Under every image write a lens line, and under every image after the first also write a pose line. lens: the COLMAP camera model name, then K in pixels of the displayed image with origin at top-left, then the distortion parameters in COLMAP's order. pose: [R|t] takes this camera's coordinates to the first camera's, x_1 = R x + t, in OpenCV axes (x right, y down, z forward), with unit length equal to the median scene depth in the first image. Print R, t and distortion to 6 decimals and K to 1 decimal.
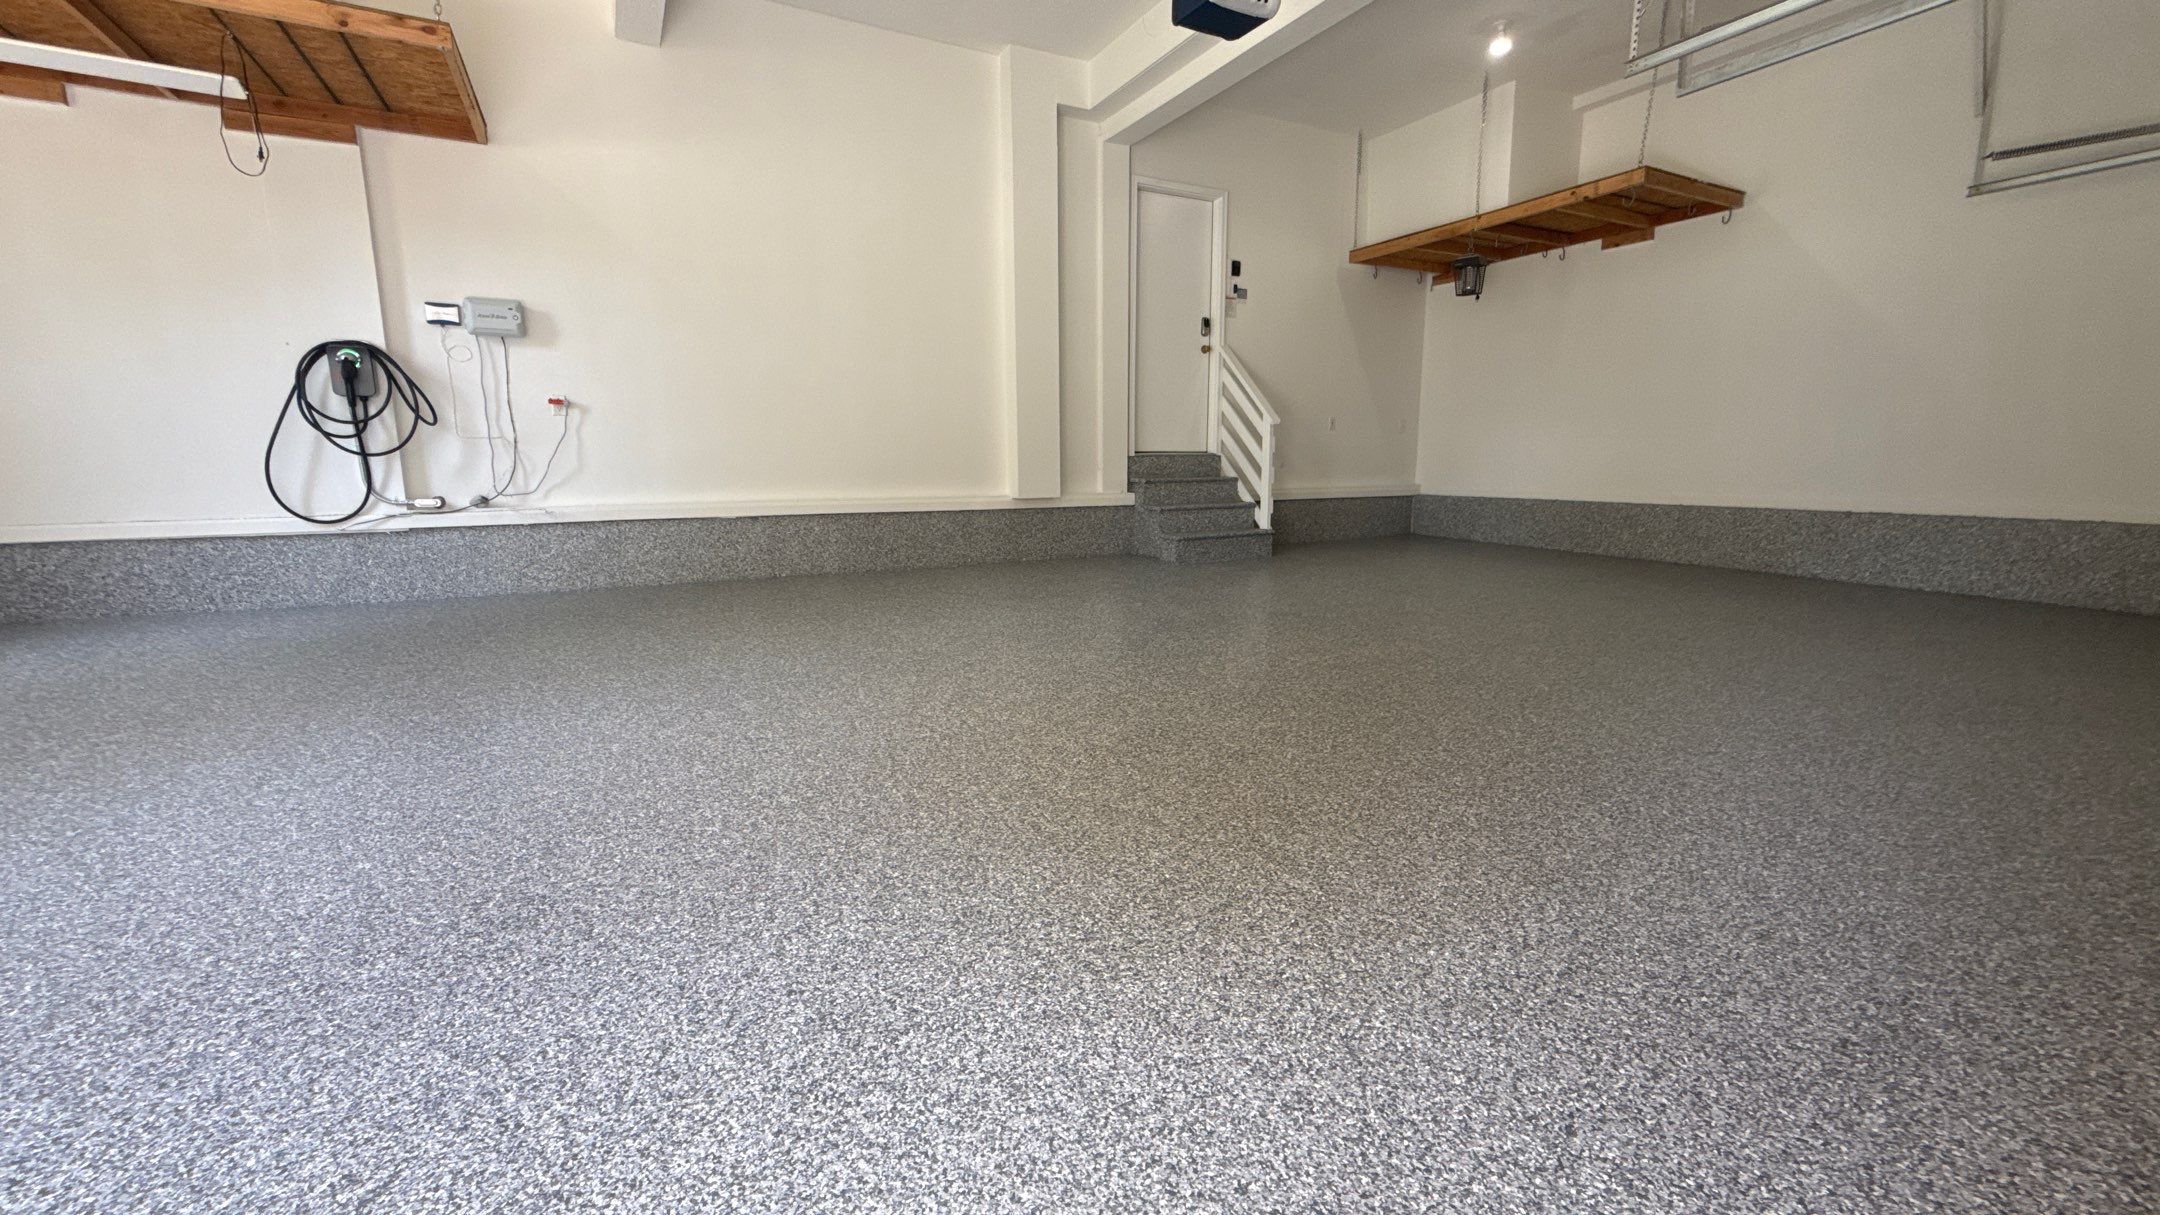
lens RADIAL K [[858.2, 0, 1079.0], [0, 858.2, 610.9], [0, 0, 1]] dist [0.000993, -0.000138]
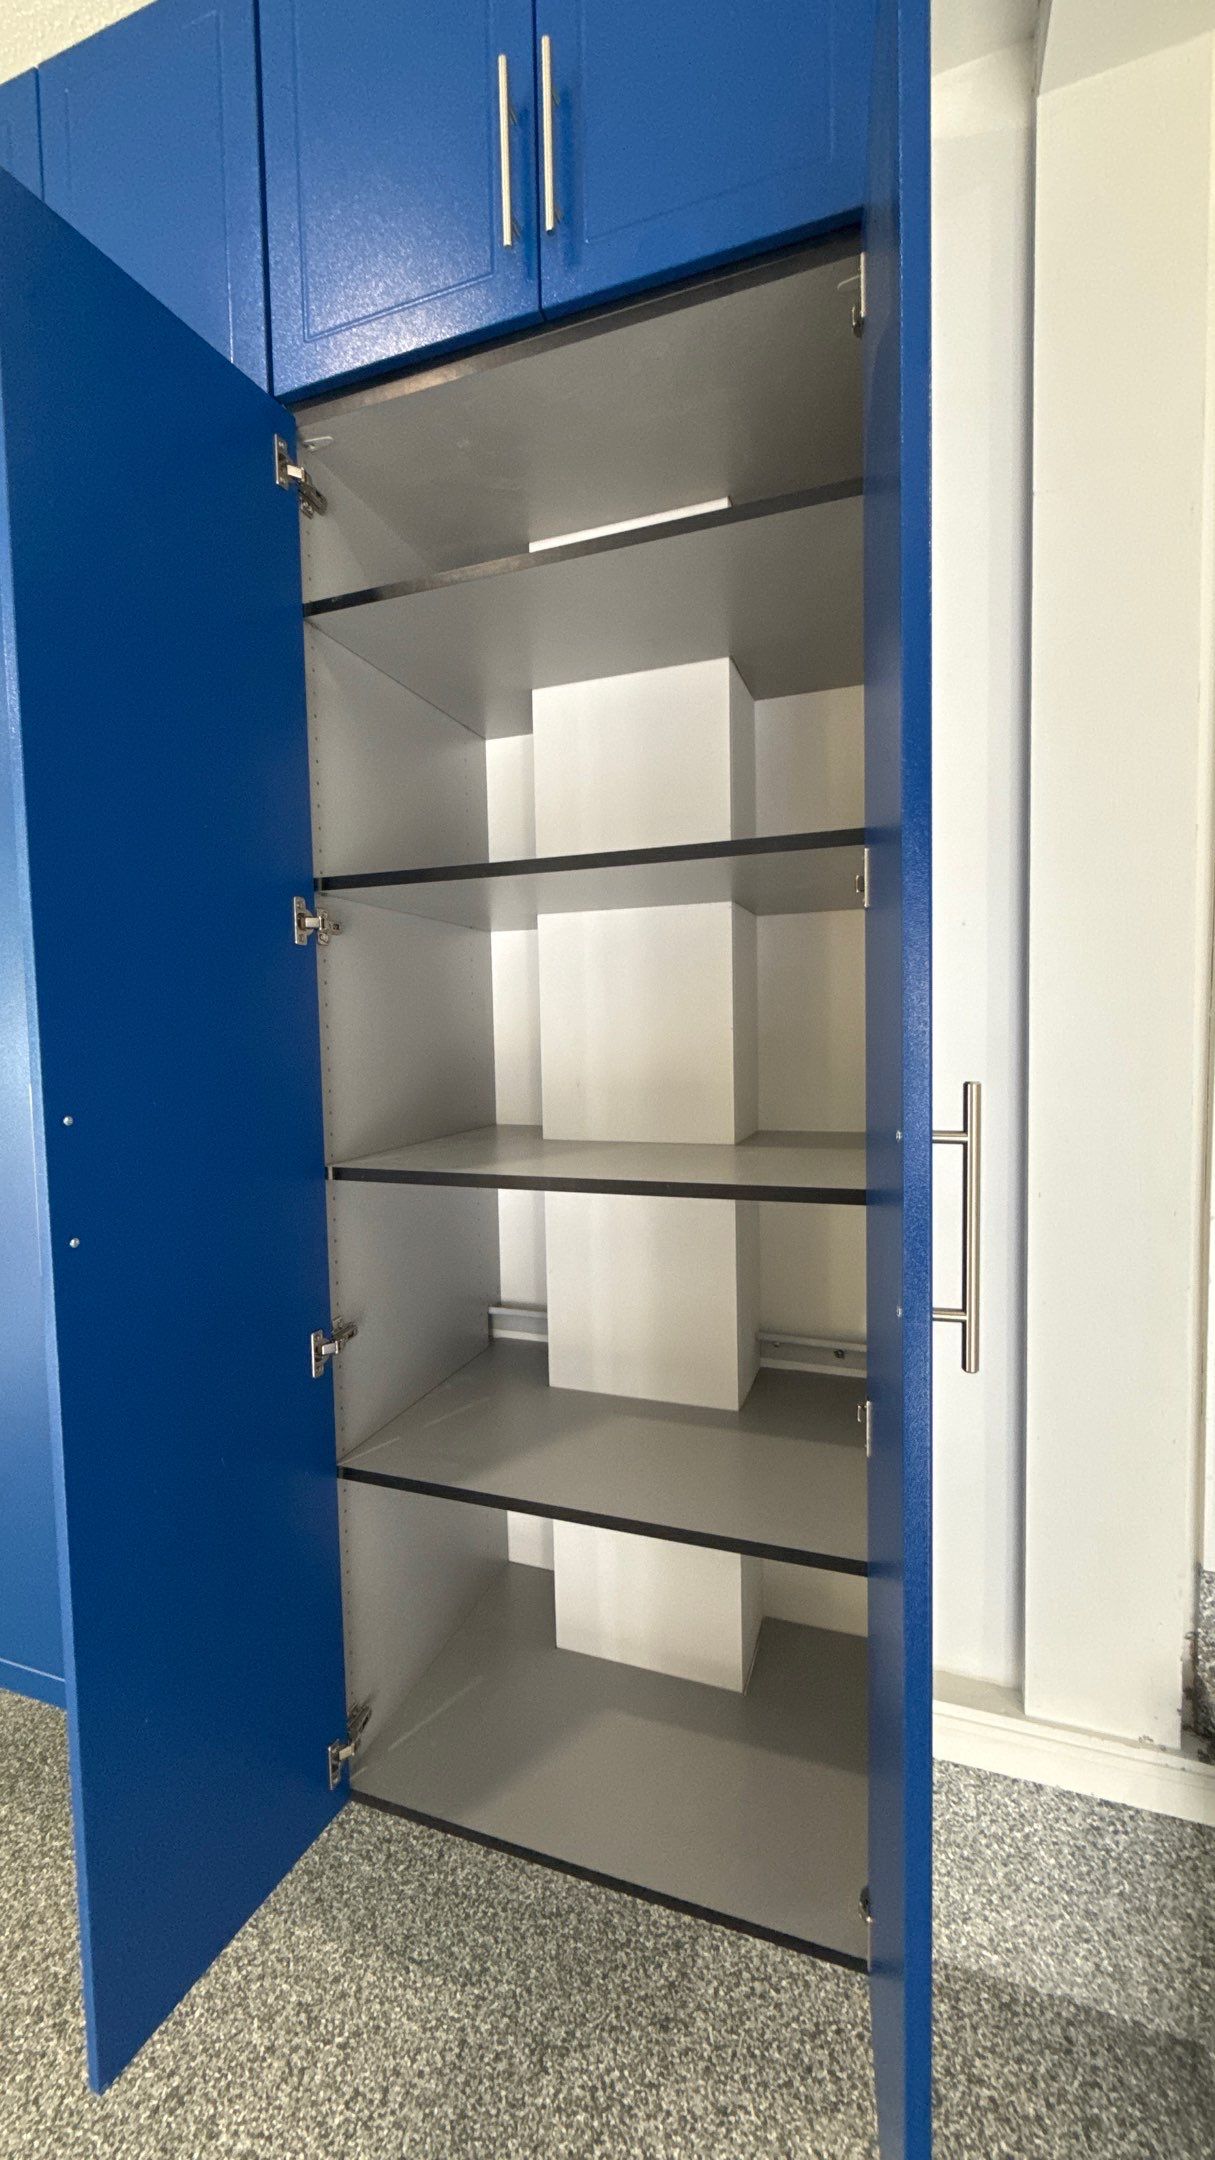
lens RADIAL K [[858.2, 0, 605.6], [0, 858.2, 1079.4], [0, 0, 1]] dist [0.000993, -0.000138]
pose [[0.669231, 0.032105, -0.742361, 0.154574], [-0.112216, 0.991974, -0.058261, -0.373811], [0.734532, 0.122295, 0.667463, 1.055850]]
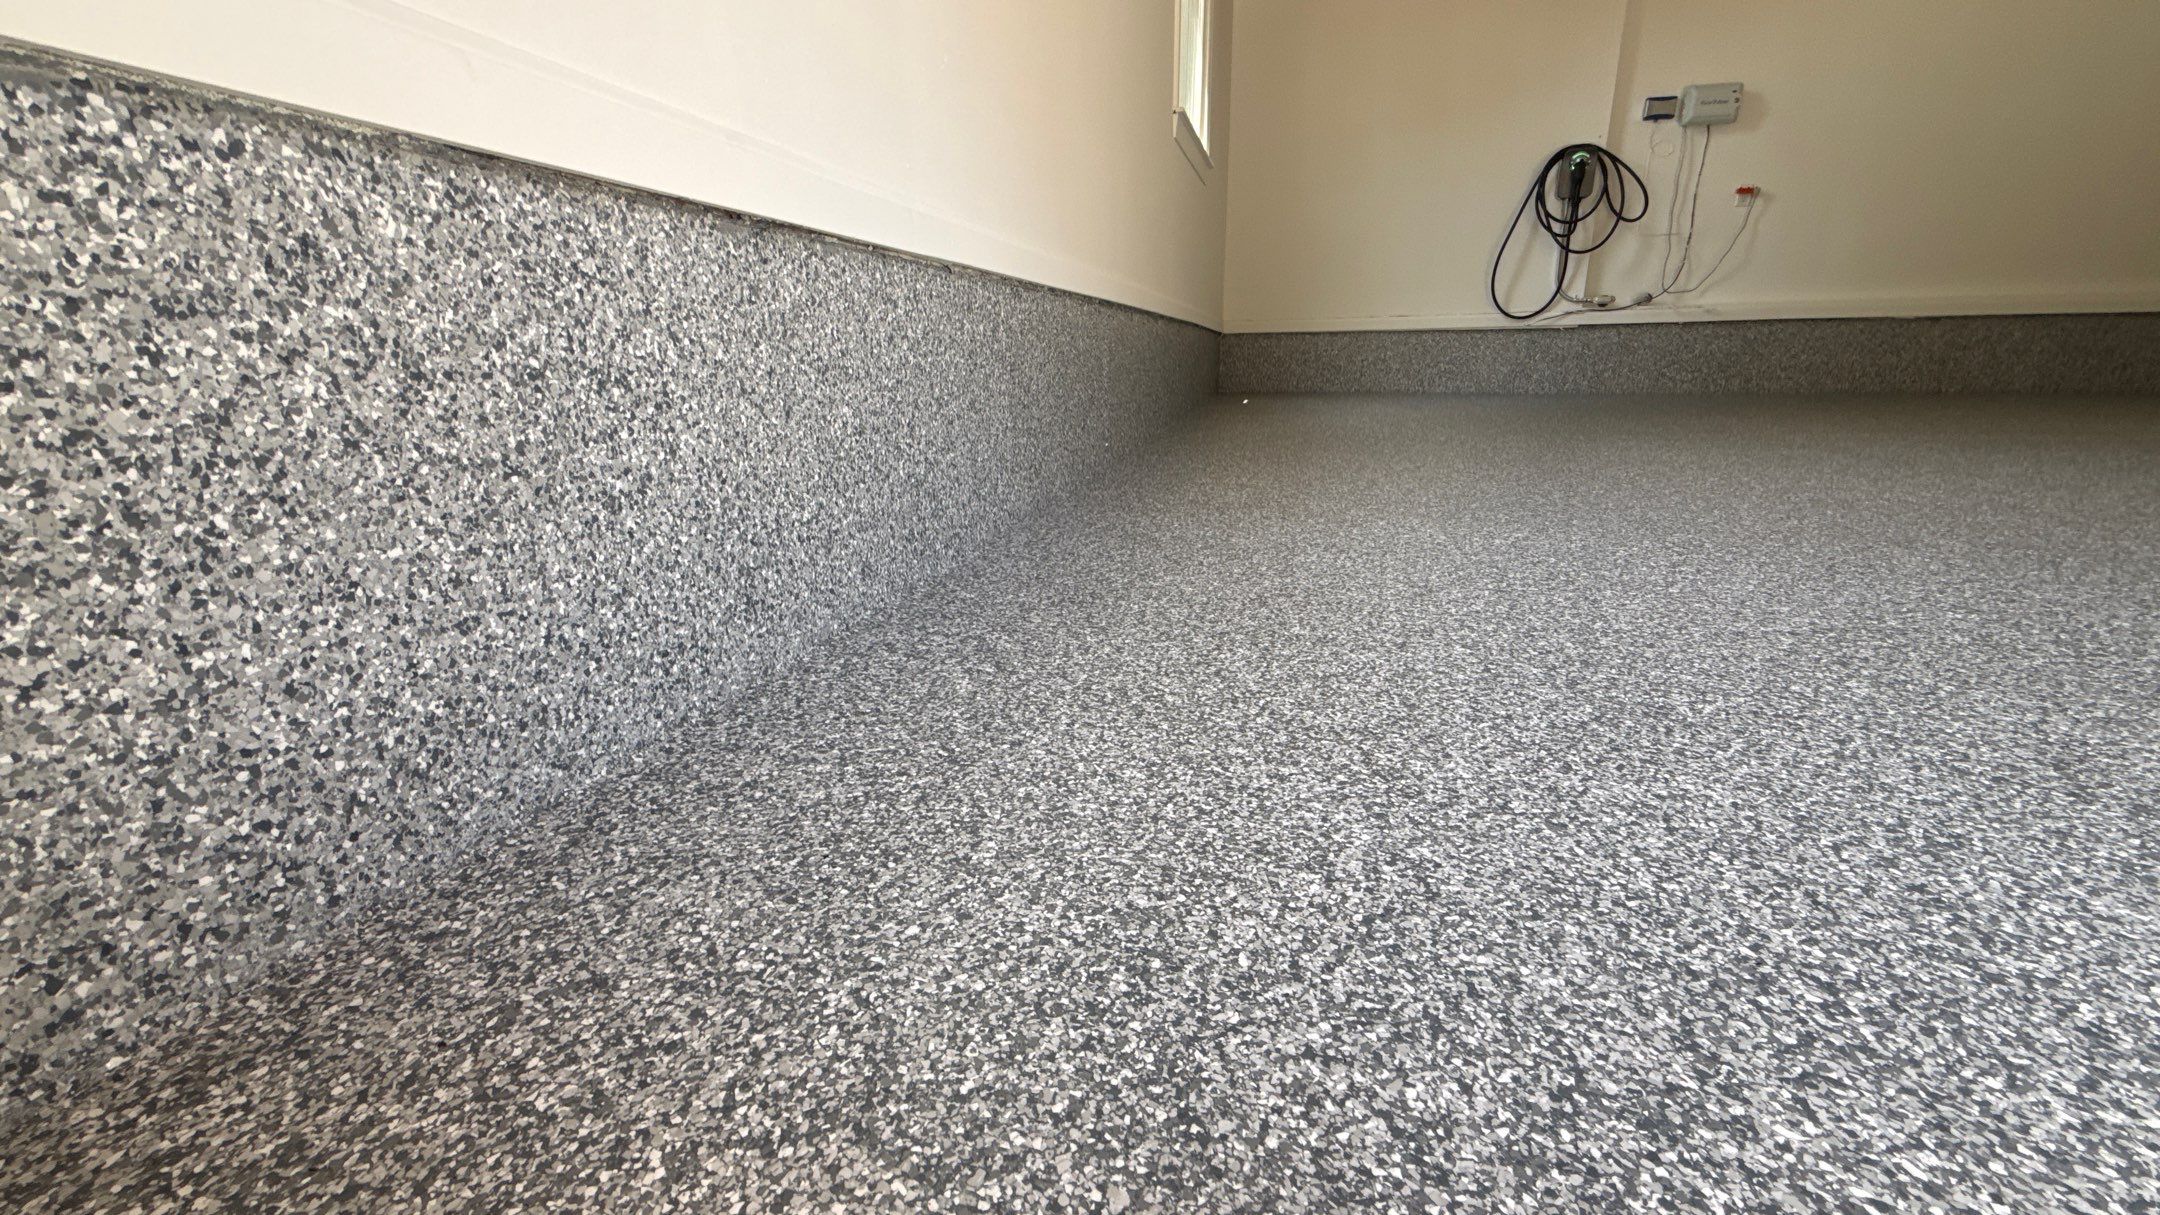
lens RADIAL K [[857.2, 0, 1078.8], [0, 857.2, 610.6], [0, 0, 1]] dist [0.001977, -0.000650]
pose [[0.734457, 0.187832, -0.652144, -0.449251], [-0.106503, 0.980930, 0.162585, 0.146753], [0.670246, -0.049957, 0.740455, -0.250521]]
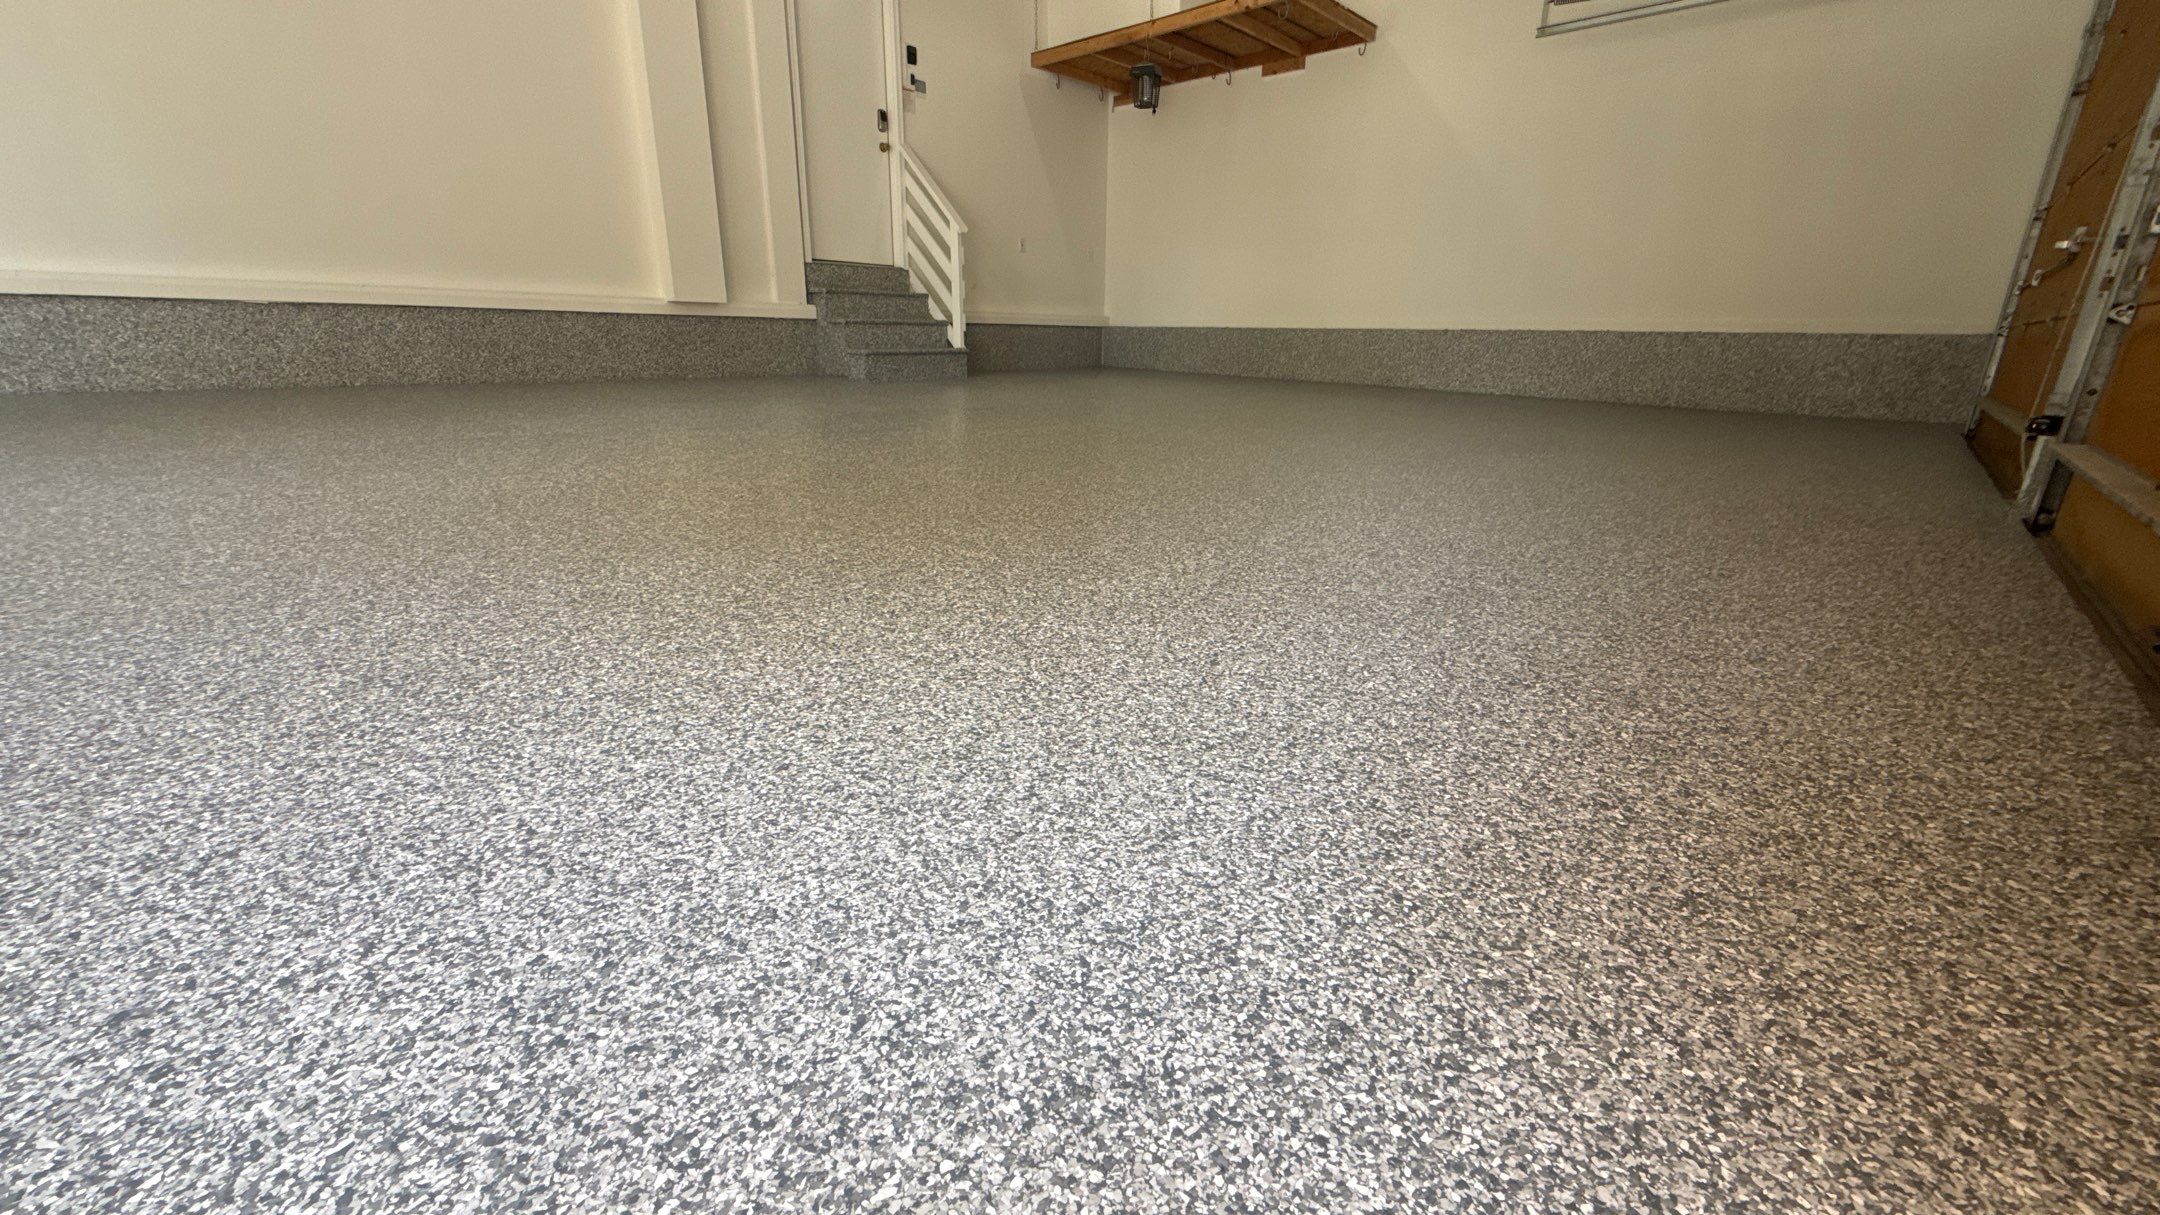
lens RADIAL K [[857.2, 0, 1078.8], [0, 857.2, 610.6], [0, 0, 1]] dist [0.001977, -0.000650]
pose [[0.944827, -0.080525, 0.317517, 0.019138], [0.035546, 0.988794, 0.144993, 0.087053], [-0.325634, -0.125707, 0.937102, 0.016616]]
